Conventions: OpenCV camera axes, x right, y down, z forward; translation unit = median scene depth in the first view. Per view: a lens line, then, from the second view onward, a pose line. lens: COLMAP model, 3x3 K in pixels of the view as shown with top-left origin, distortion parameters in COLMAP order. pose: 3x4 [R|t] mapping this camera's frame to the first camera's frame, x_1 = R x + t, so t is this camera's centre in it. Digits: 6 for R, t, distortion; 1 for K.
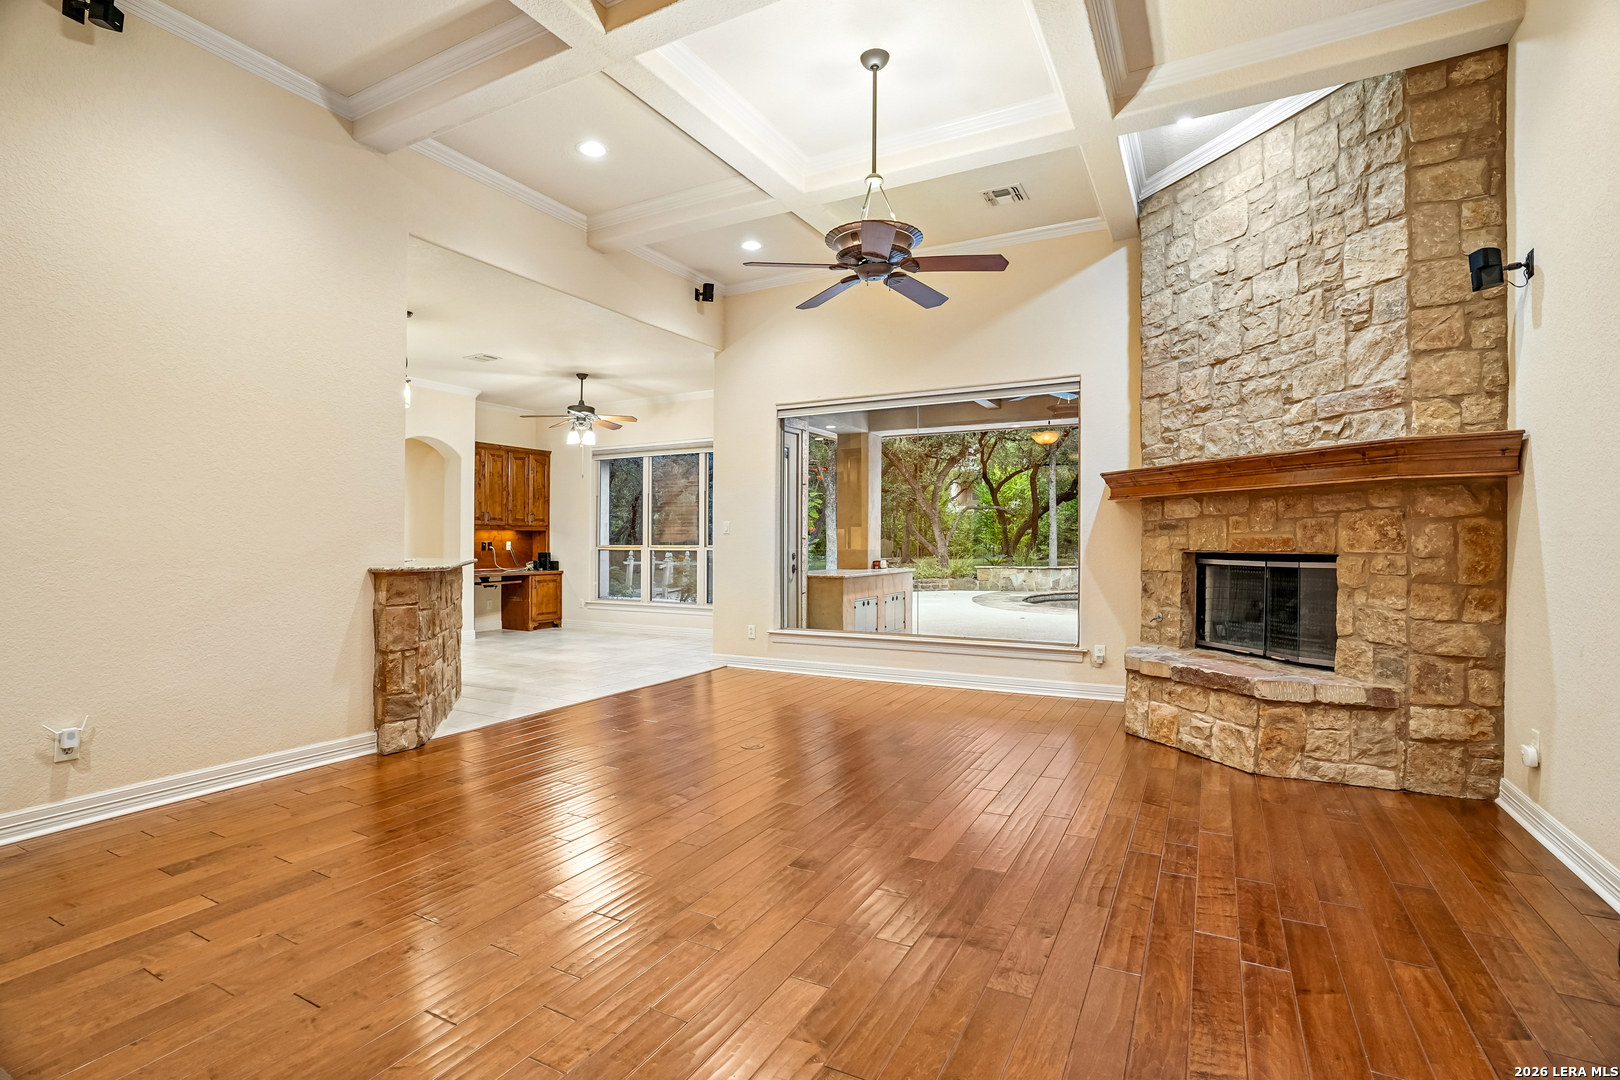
lens RADIAL K [[746.9, 0, 810.0], [0, 746.9, 540.0], [0, 0, 1]] dist [0.001994, 0.000465]
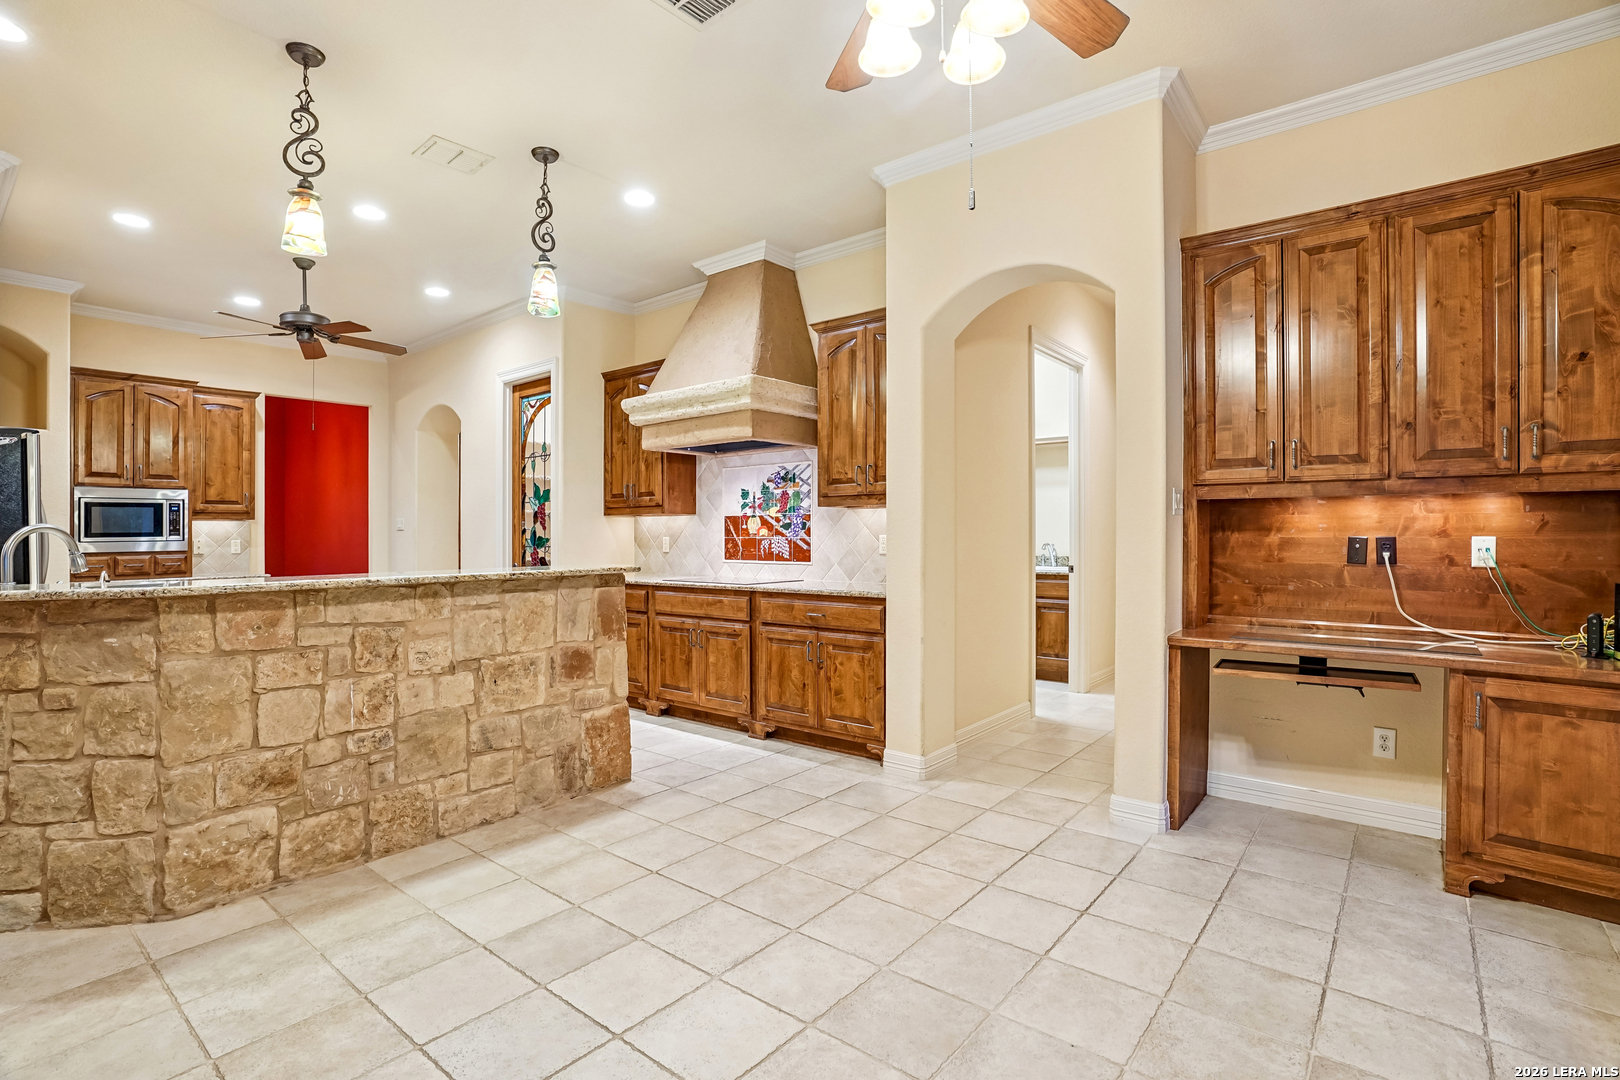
lens RADIAL K [[773.9, 0, 797.5], [0, 773.9, 535.6], [0, 0, 1]] dist [-0.001020, 0.000992]
pose [[-0.202609, 0.009693, -0.979212, -0.071829], [0.006258, 0.999943, 0.008604, -0.001934], [0.979240, -0.004385, -0.202658, 0.811405]]
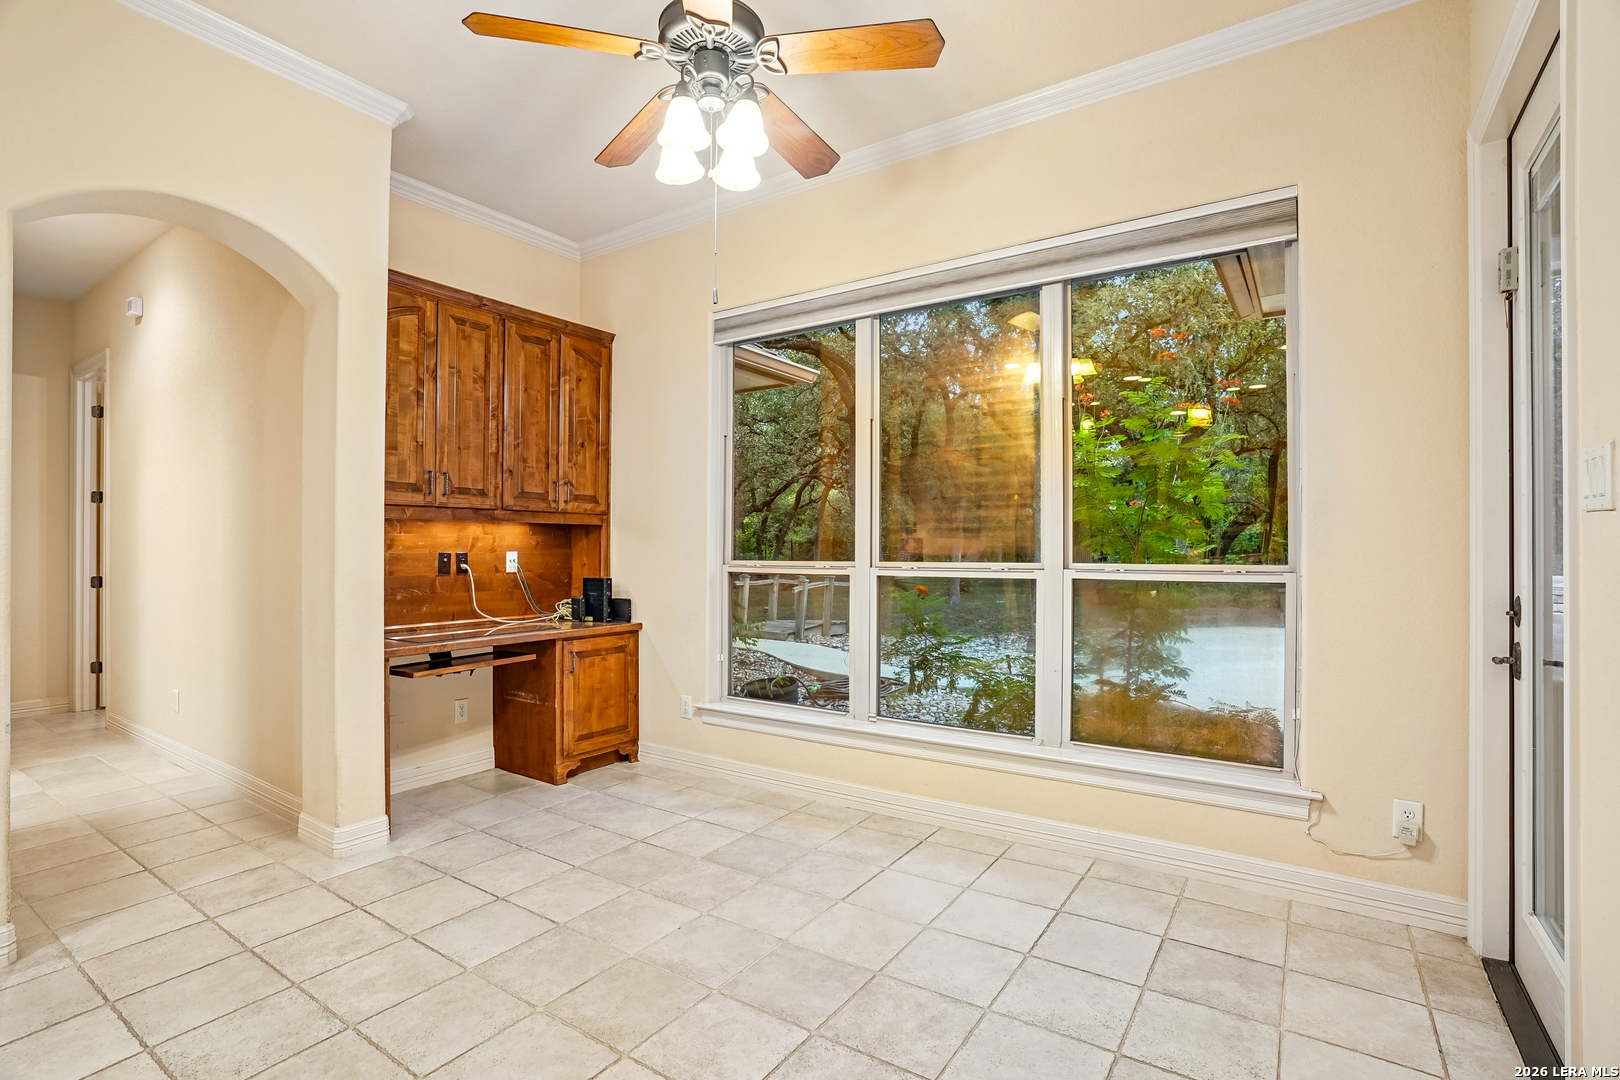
lens RADIAL K [[796.4, 0, 810.1], [0, 796.4, 554.9], [0, 0, 1]] dist [0.000160, 0.000463]
pose [[0.993717, 0.004126, -0.111847, -0.194219], [-0.002503, 0.999890, 0.014651, -0.002516], [0.111895, -0.014279, 0.993617, 0.589362]]
